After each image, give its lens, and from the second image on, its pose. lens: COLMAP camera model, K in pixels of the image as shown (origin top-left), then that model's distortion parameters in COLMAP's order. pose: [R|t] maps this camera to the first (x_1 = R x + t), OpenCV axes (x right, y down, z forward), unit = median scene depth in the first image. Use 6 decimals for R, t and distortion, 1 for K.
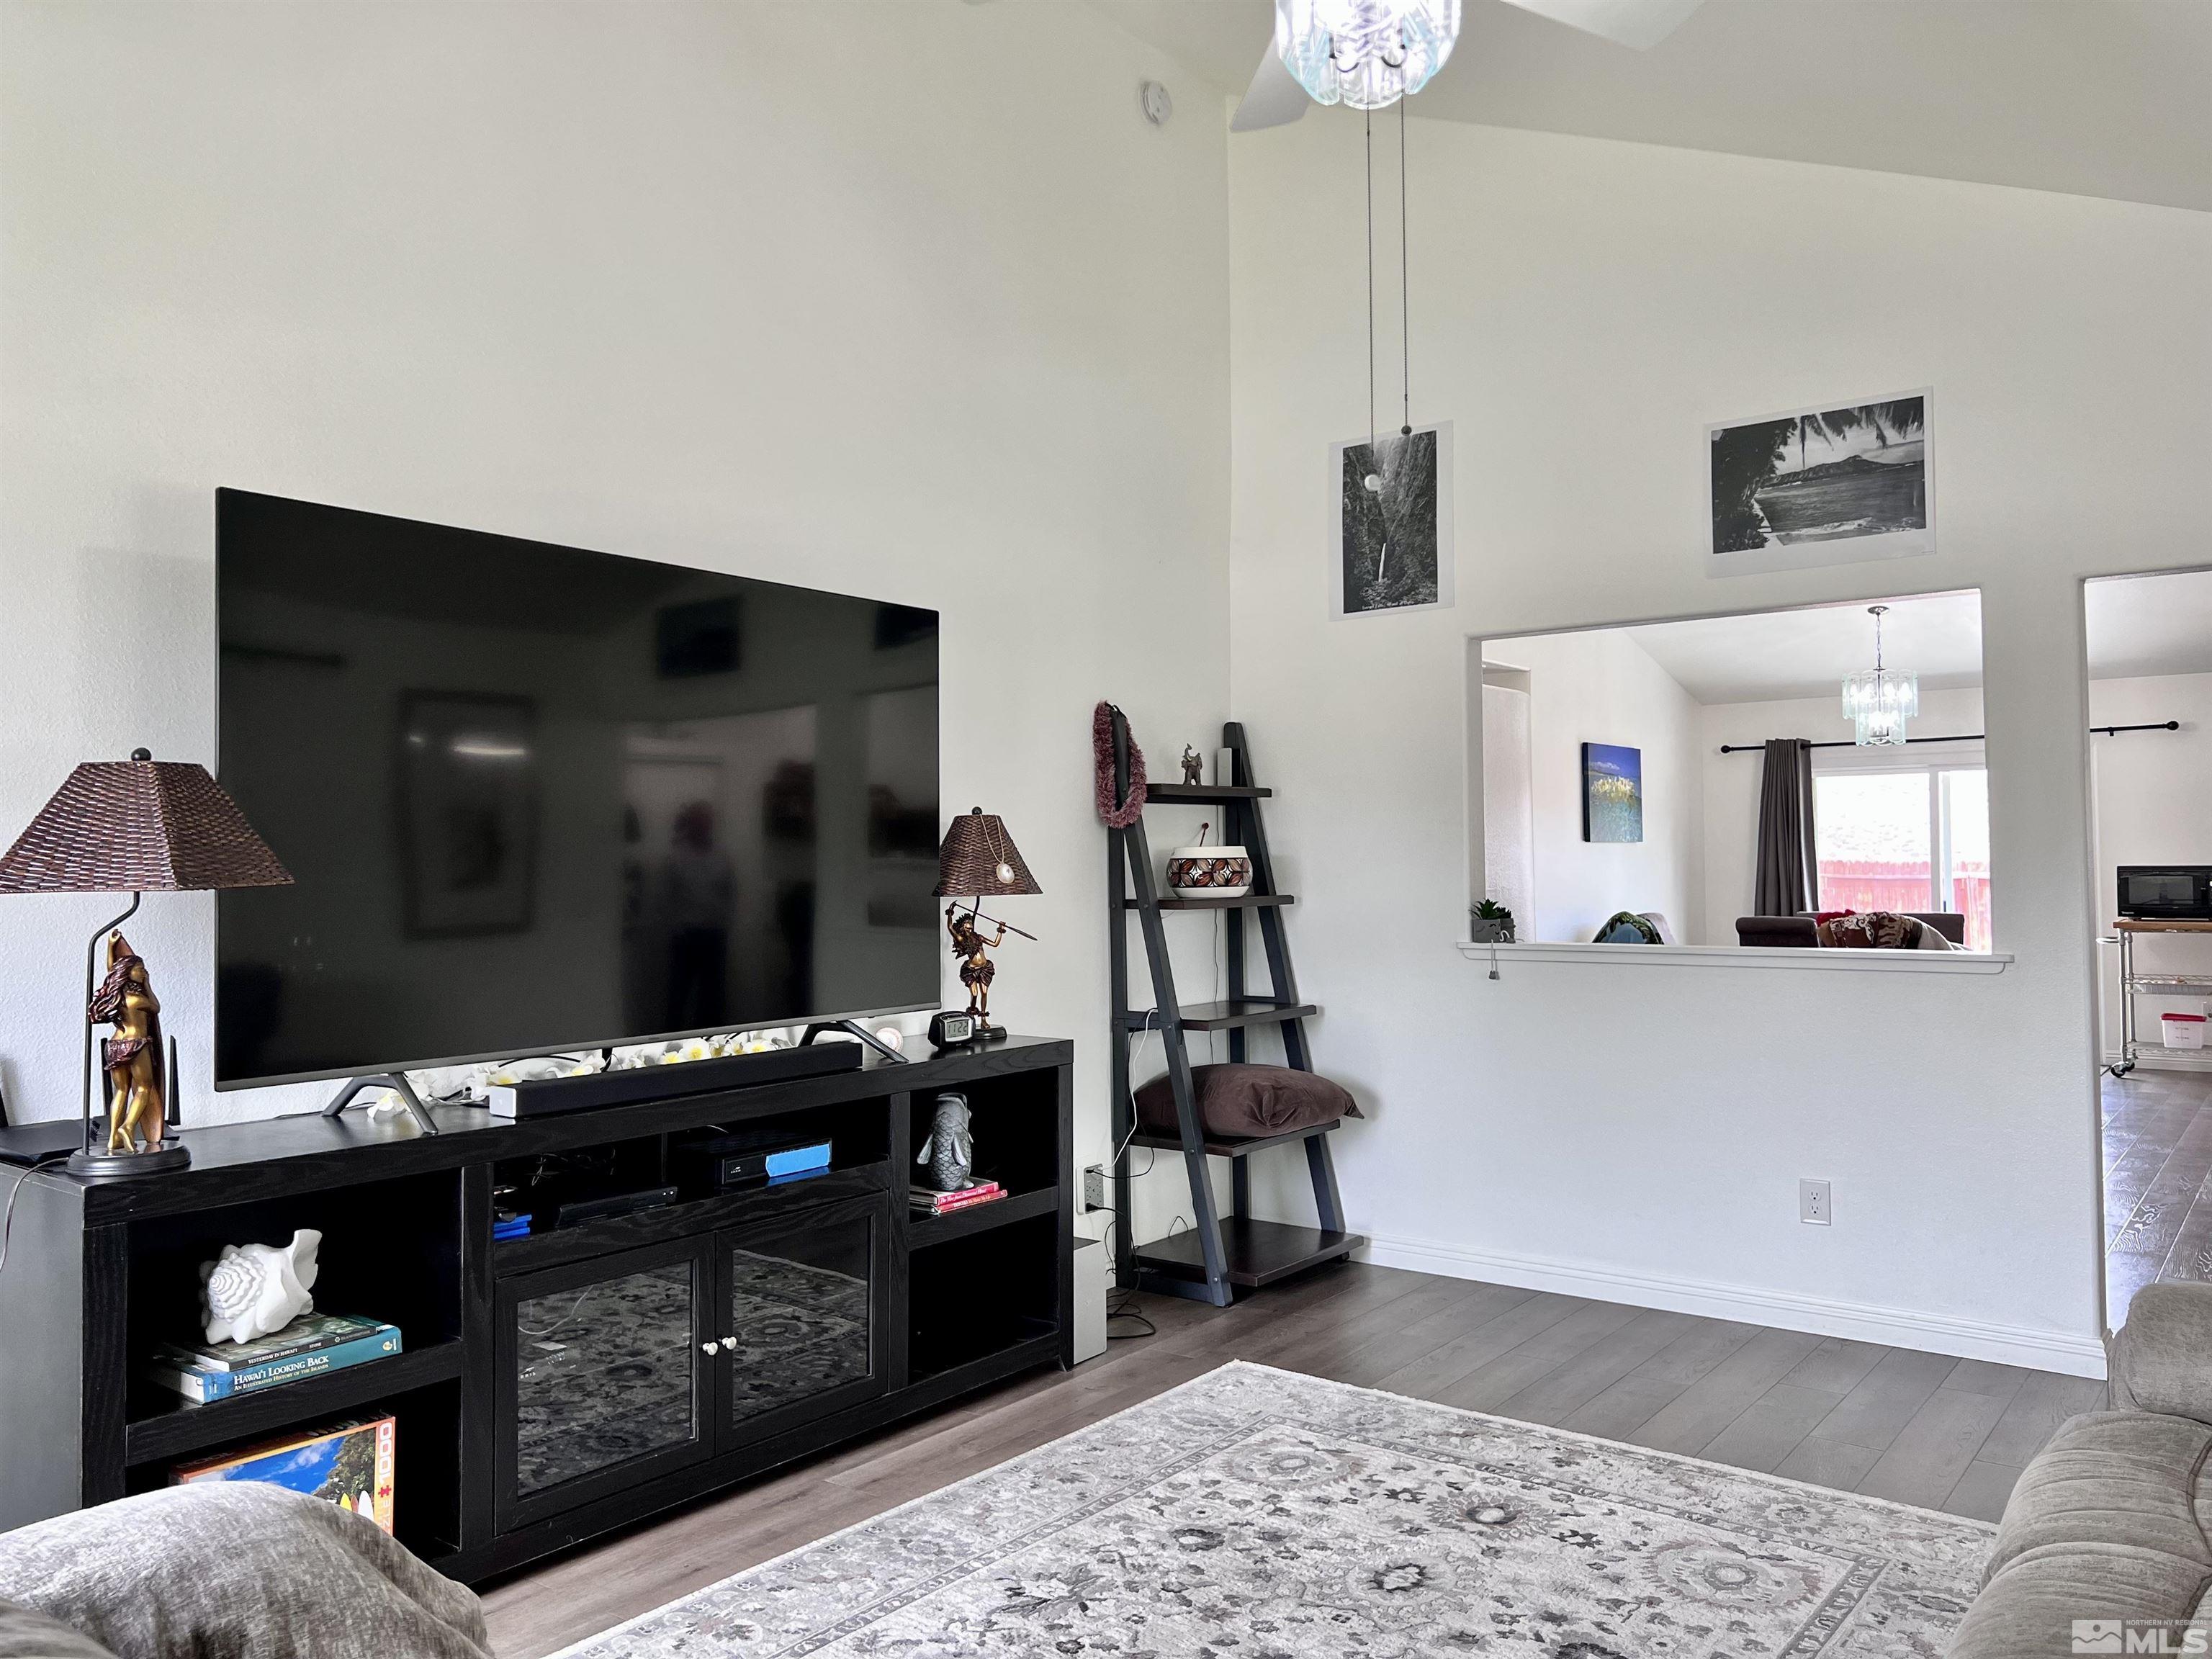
lens RADIAL K [[1667.1, 0, 1099.4], [0, 1667.1, 825.0], [0, 0, 1]] dist [0.042234, -0.011880]
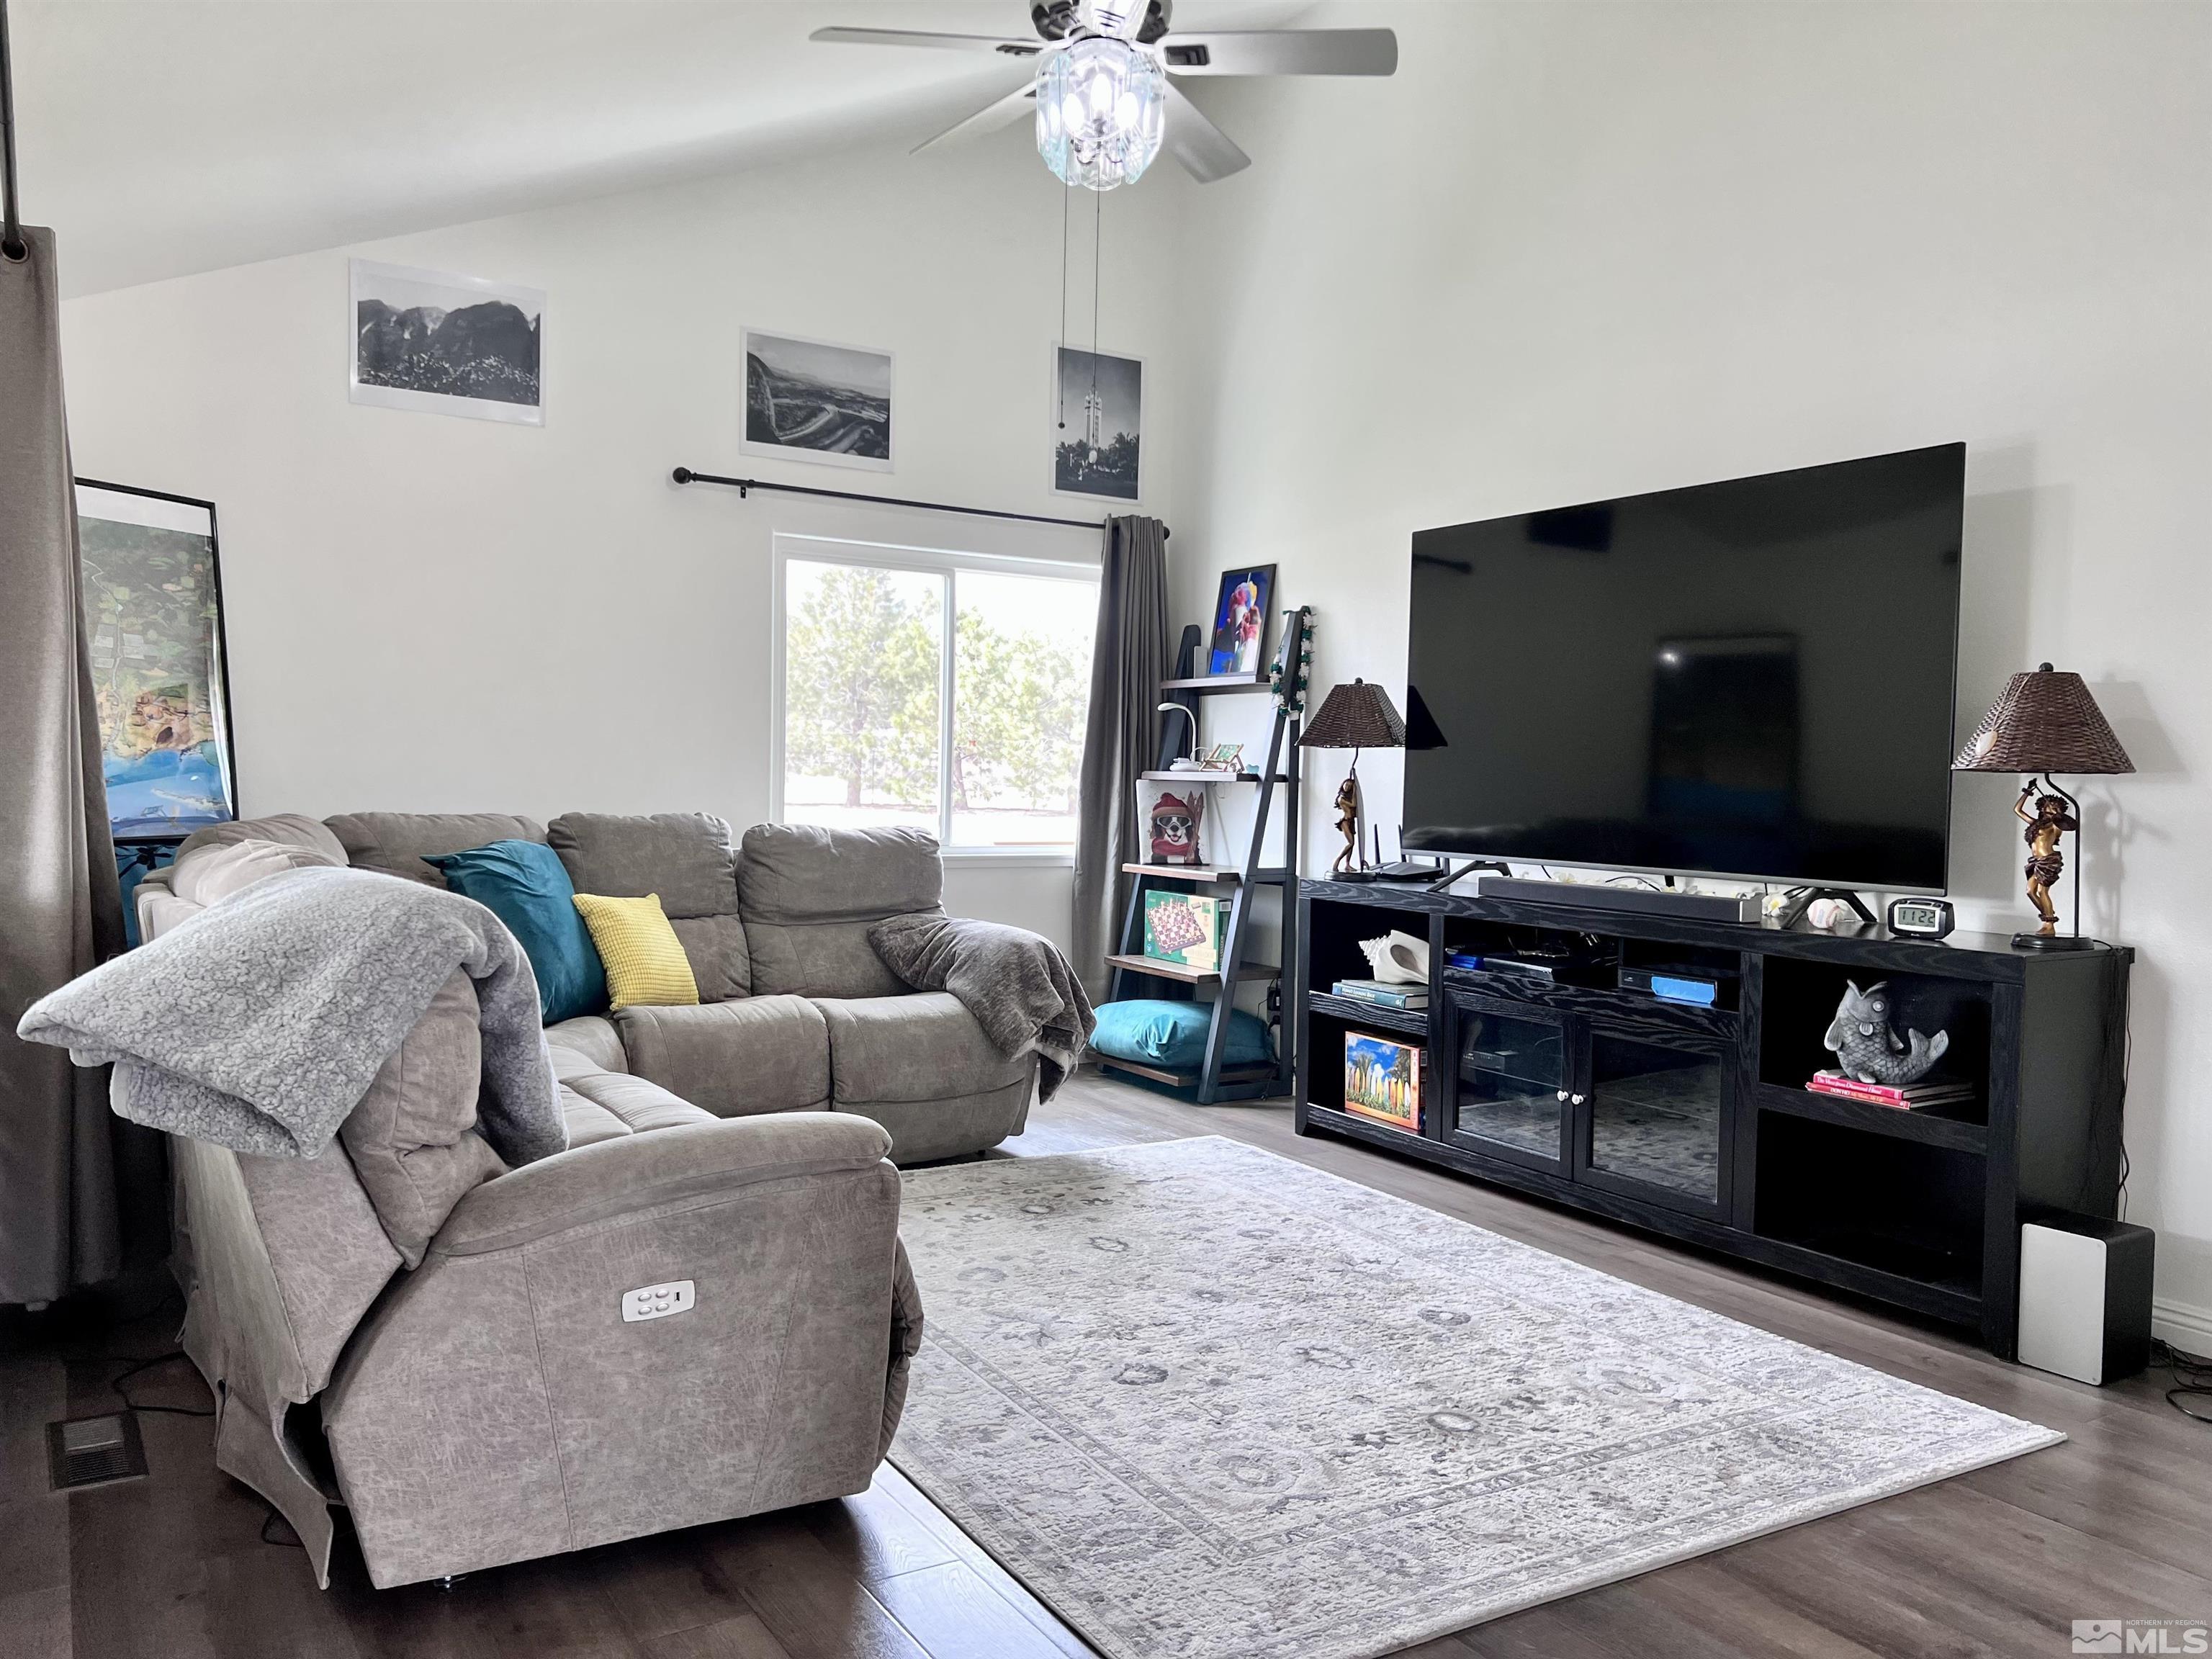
lens RADIAL K [[1667.1, 0, 1113.7], [0, 1667.1, 827.1], [0, 0, 1]] dist [0.042234, -0.011880]
pose [[-0.349133, 0.032254, -0.936518, 1.064039], [0.002023, 0.999431, 0.033666, 0.049822], [0.937071, 0.009859, -0.348999, 1.060401]]
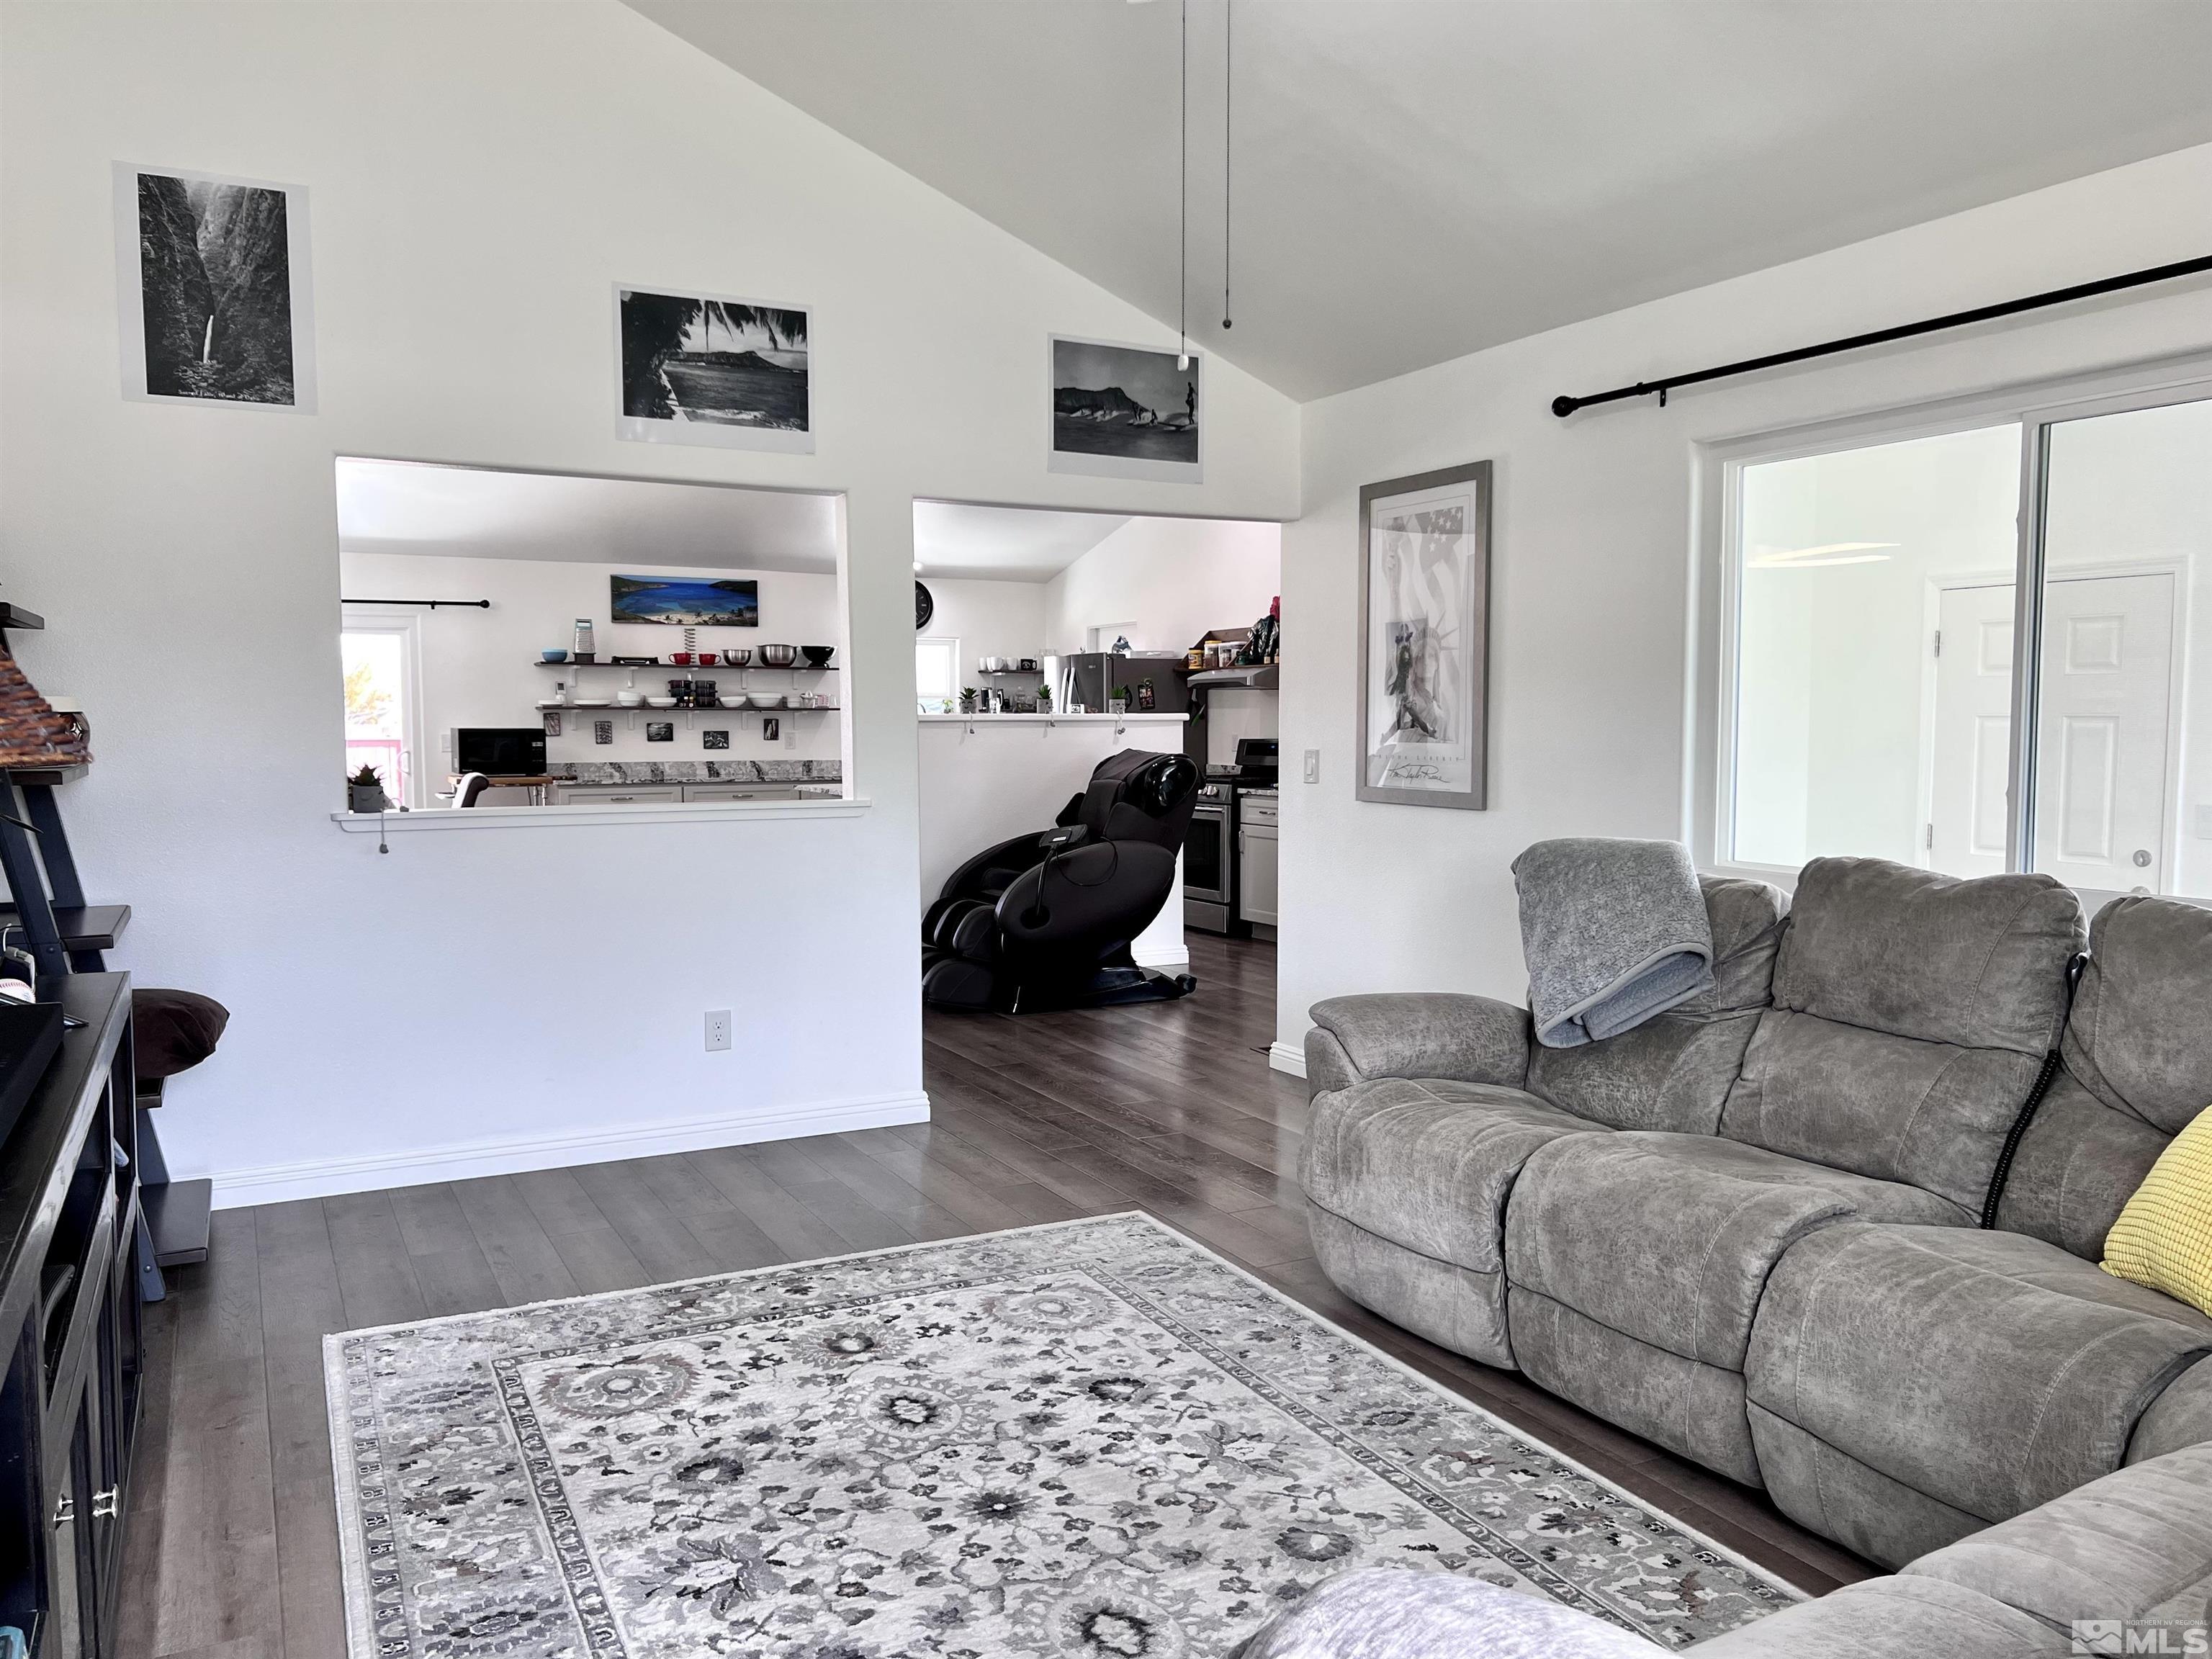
lens RADIAL K [[1667.1, 0, 1091.4], [0, 1667.1, 832.0], [0, 0, 1]] dist [0.042234, -0.011880]
pose [[0.430965, -0.052279, 0.900853, -0.580216], [-0.024151, 0.997295, 0.069429, 0.015161], [-0.902046, -0.051678, 0.428536, 0.403300]]
